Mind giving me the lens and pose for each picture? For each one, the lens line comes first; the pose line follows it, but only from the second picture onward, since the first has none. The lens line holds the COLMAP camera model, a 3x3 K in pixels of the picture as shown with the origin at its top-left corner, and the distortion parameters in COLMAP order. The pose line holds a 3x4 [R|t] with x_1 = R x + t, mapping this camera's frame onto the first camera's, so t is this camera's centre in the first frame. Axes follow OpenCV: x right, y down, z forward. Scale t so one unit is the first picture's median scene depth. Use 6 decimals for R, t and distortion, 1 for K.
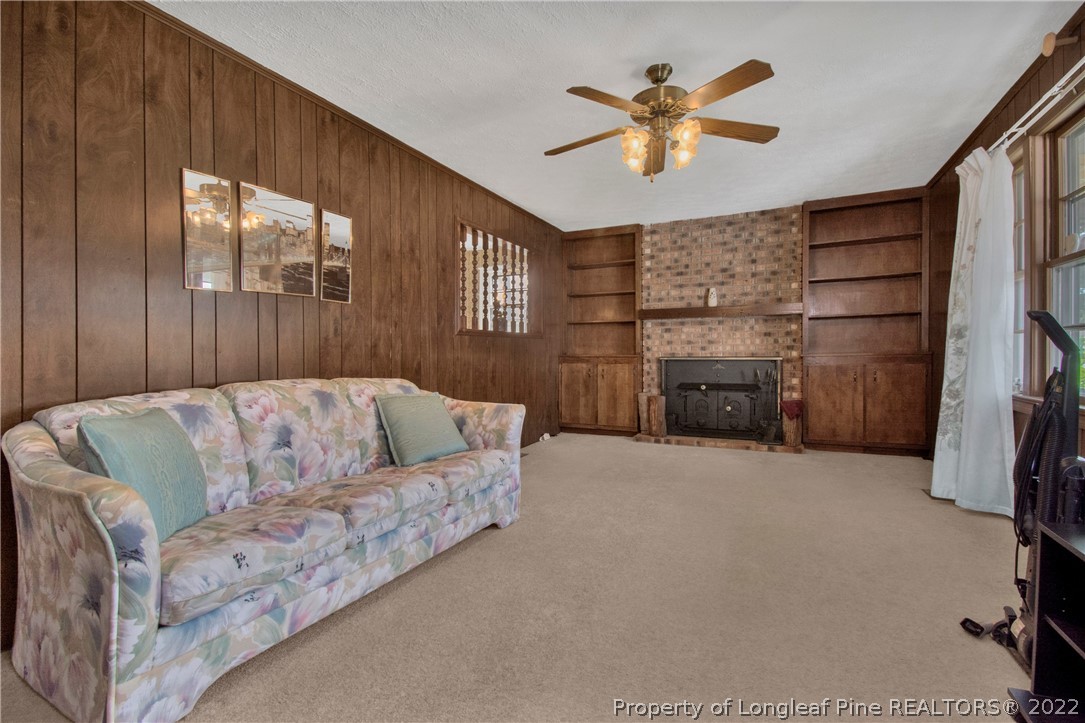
lens RADIAL K [[497.8, 0, 544.5], [0, 497.8, 351.6], [0, 0, 1]] dist [0.027714, -0.024905]
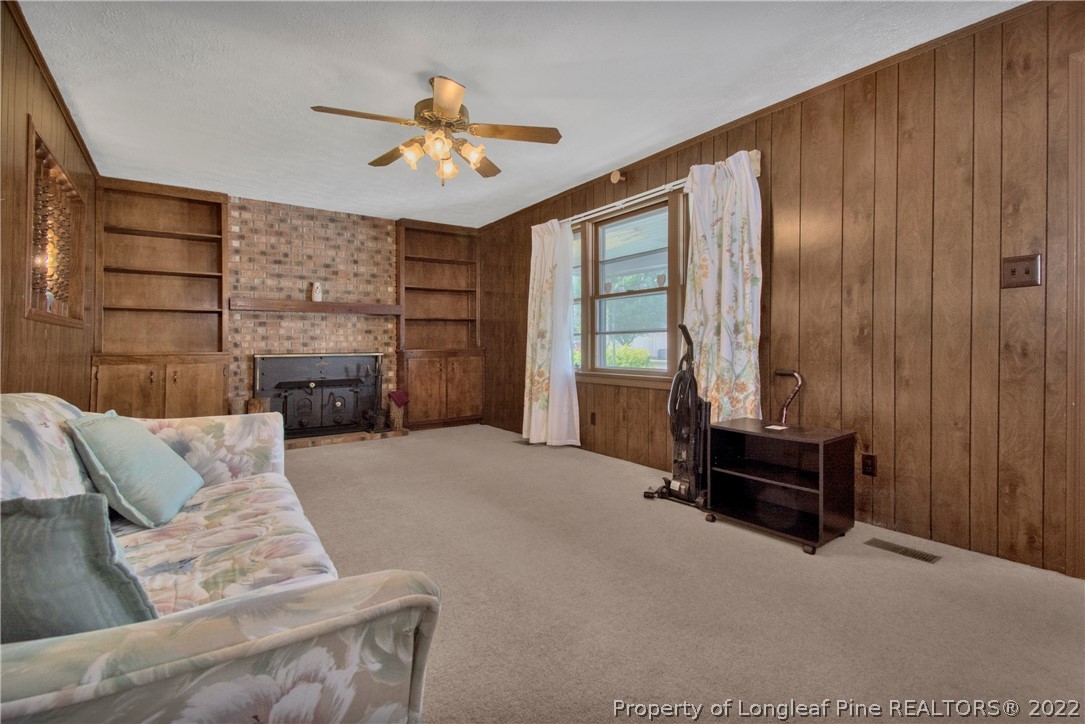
lens RADIAL K [[497.8, 0, 544.5], [0, 497.8, 352.1], [0, 0, 1]] dist [0.027714, -0.024905]
pose [[0.488434, -0.005876, 0.872581, -0.302603], [0.004434, 0.999981, 0.004251, 0.006126], [-0.872590, 0.001793, 0.488451, 0.140748]]
